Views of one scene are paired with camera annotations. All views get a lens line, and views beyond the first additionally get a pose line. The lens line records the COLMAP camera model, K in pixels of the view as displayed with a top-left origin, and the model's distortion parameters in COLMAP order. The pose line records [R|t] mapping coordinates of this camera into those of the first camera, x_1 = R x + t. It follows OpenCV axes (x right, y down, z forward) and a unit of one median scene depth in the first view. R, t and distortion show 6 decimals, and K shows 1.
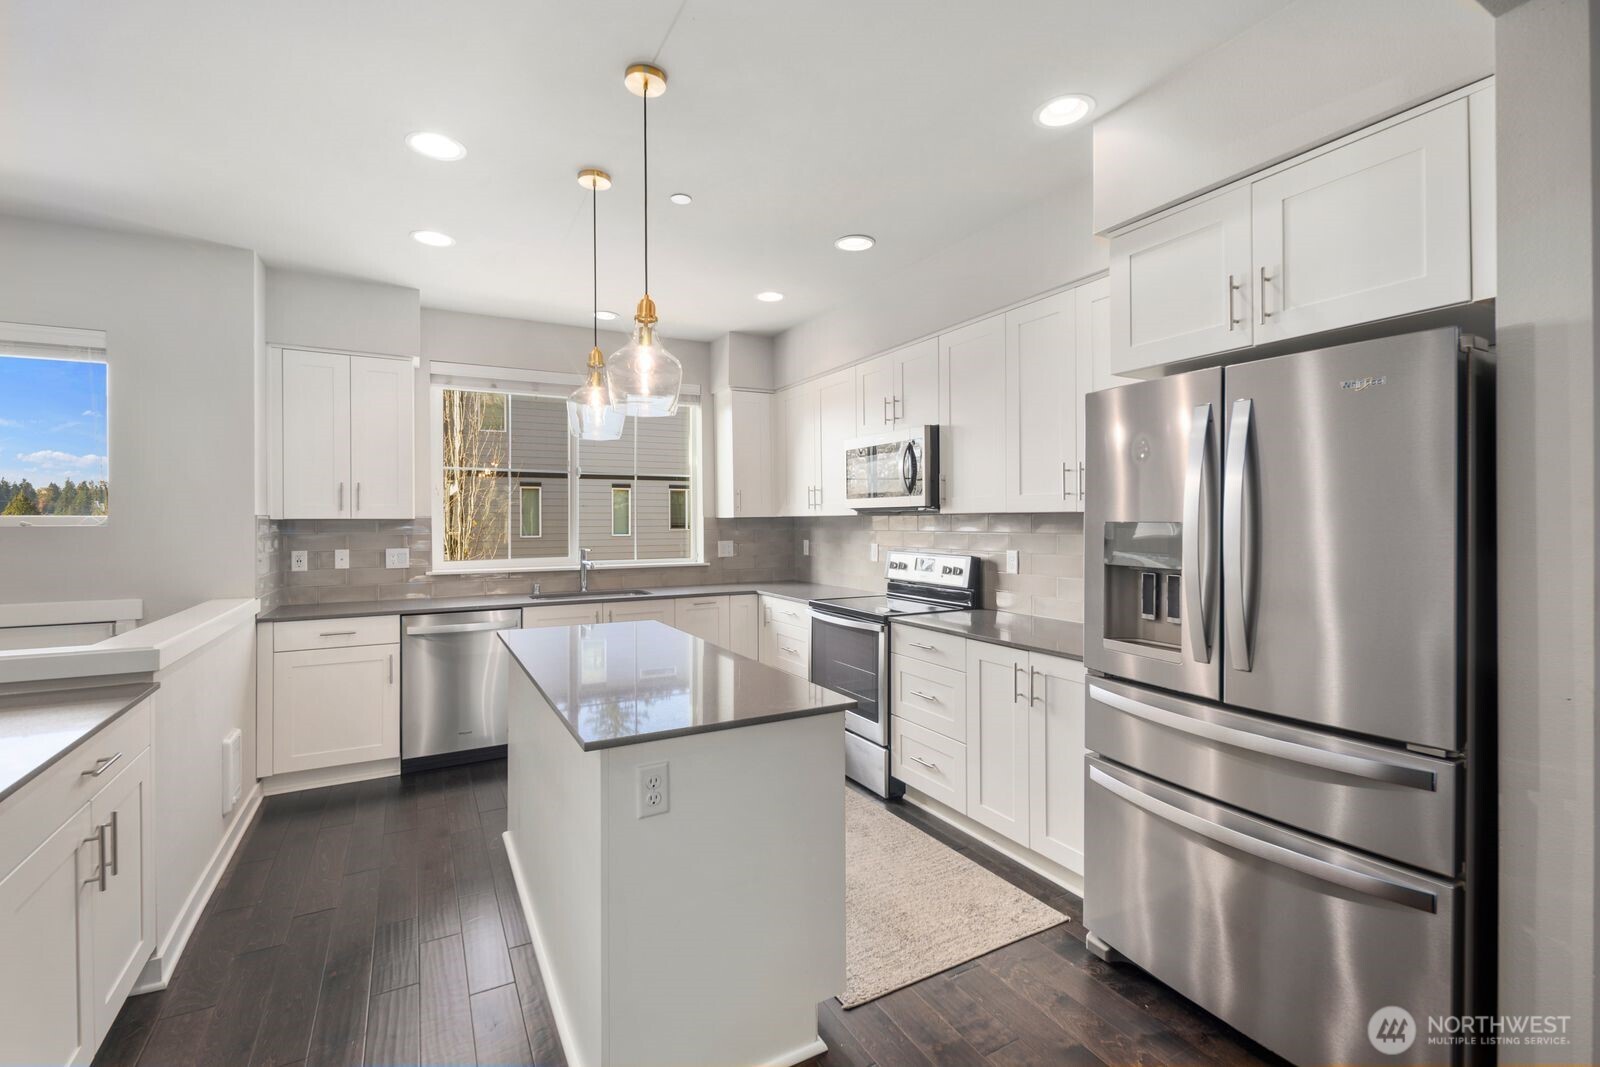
lens RADIAL K [[698.4, 0, 808.7], [0, 698.4, 522.1], [0, 0, 1]] dist [0.006244, -0.003560]
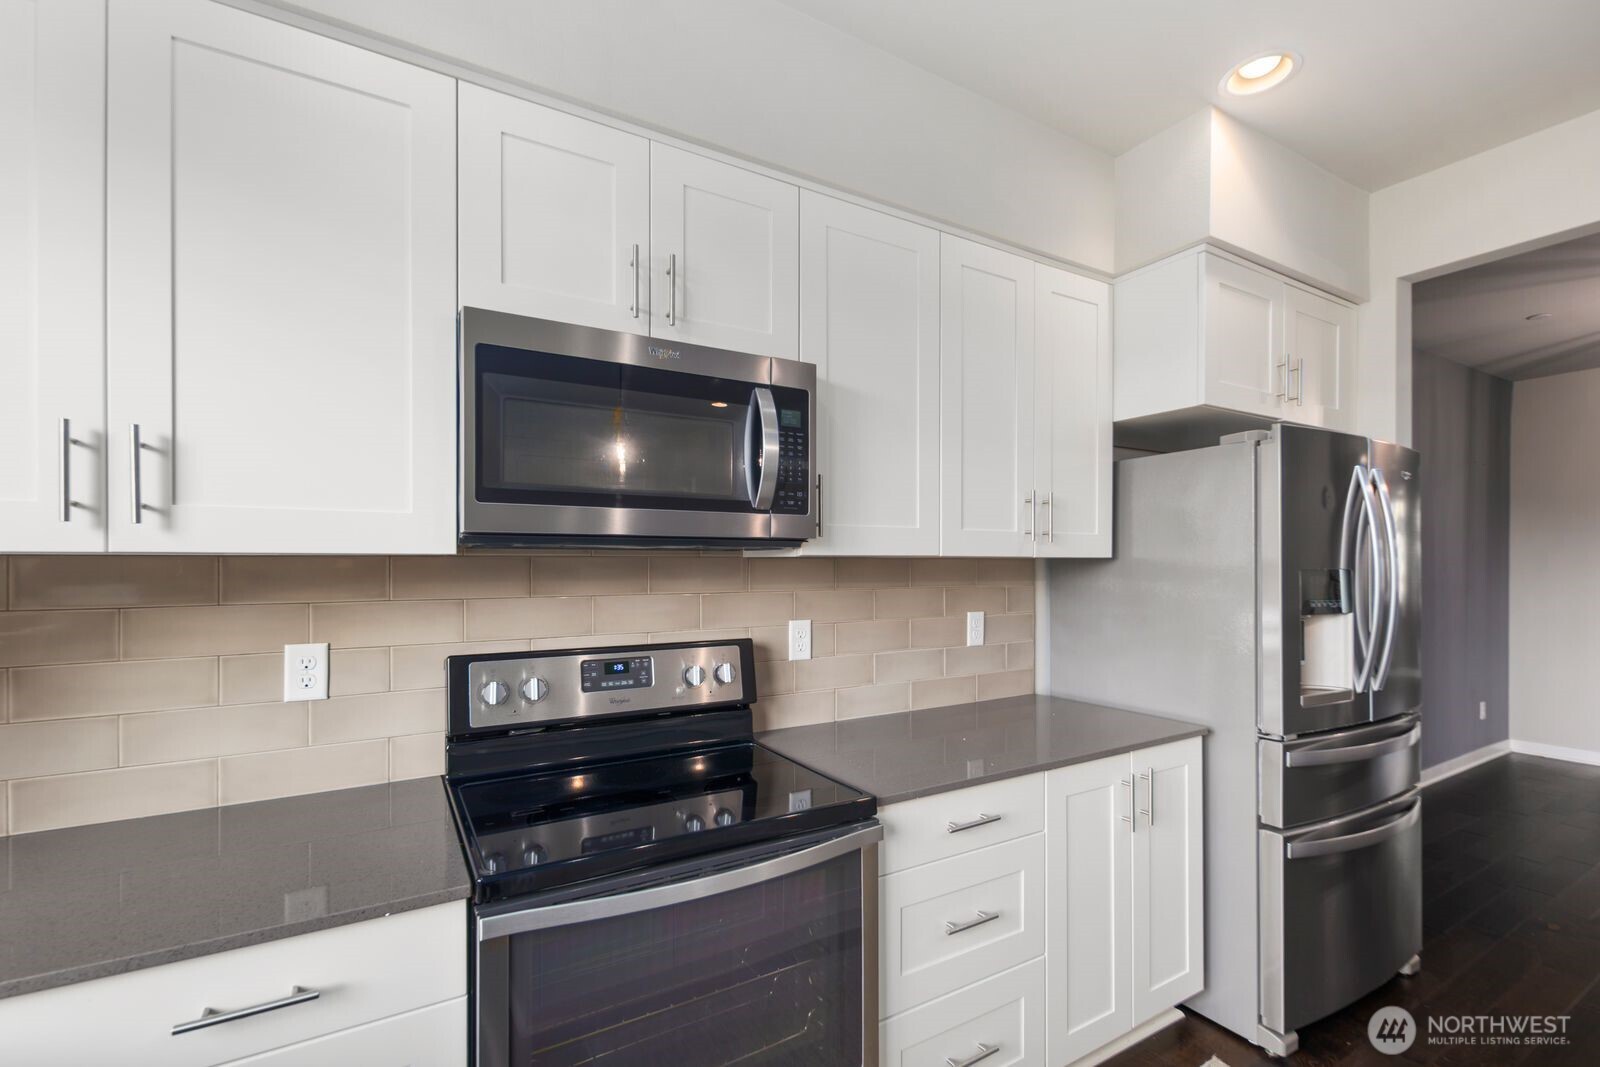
lens RADIAL K [[698.4, 0, 797.5], [0, 698.4, 563.5], [0, 0, 1]] dist [0.006244, -0.003560]
pose [[-0.014465, 0.006618, 0.999873, -0.277557], [0.007373, 0.999952, -0.006512, -0.002771], [-0.999868, 0.007278, -0.014513, 0.943534]]
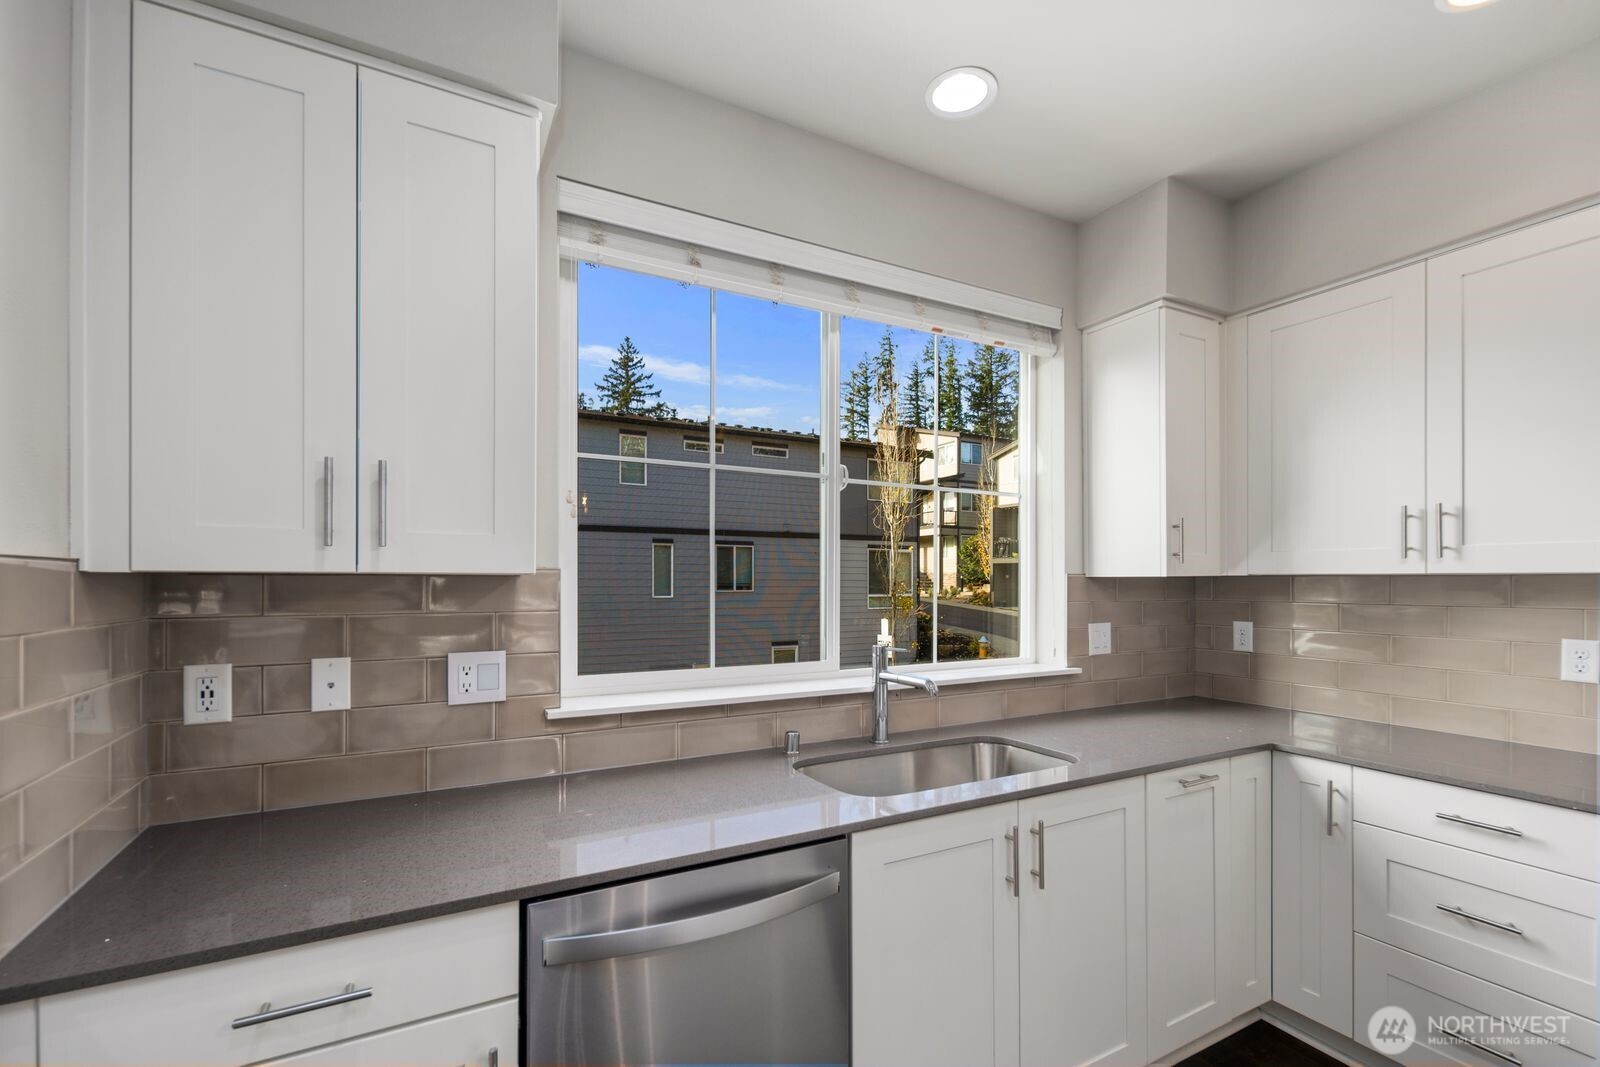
lens RADIAL K [[698.4, 0, 811.3], [0, 698.4, 580.2], [0, 0, 1]] dist [0.006244, -0.003560]
pose [[0.999965, 0.006166, -0.005647, -0.449866], [-0.006184, 0.999976, -0.003180, -0.001587], [0.005627, 0.003215, 0.999979, 0.689393]]
